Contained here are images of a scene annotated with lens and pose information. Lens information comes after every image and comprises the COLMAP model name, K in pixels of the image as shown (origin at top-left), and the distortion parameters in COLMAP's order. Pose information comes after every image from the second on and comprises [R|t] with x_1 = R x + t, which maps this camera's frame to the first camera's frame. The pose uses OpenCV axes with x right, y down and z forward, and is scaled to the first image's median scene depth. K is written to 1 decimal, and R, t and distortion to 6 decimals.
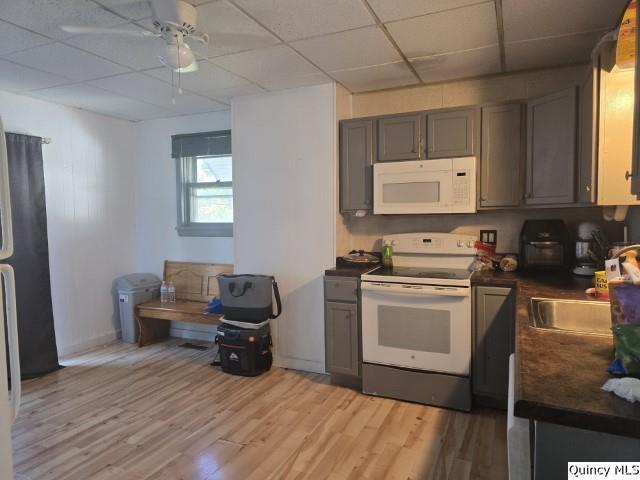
lens RADIAL K [[427.7, 0, 323.4], [0, 427.7, 240.2], [0, 0, 1]] dist [0.009702, -0.000336]
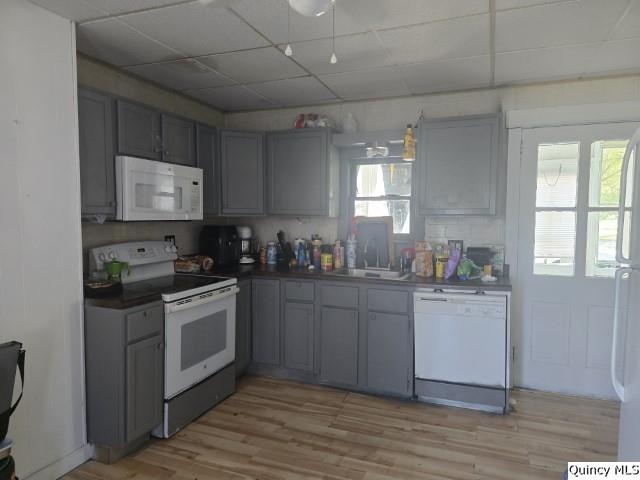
lens RADIAL K [[427.7, 0, 324.2], [0, 427.7, 240.9], [0, 0, 1]] dist [0.009702, -0.000336]
pose [[-0.066520, -0.049395, 0.996562, -0.786813], [0.047522, 0.997484, 0.052612, -0.055097], [-0.996653, 0.050859, -0.064005, 0.787554]]
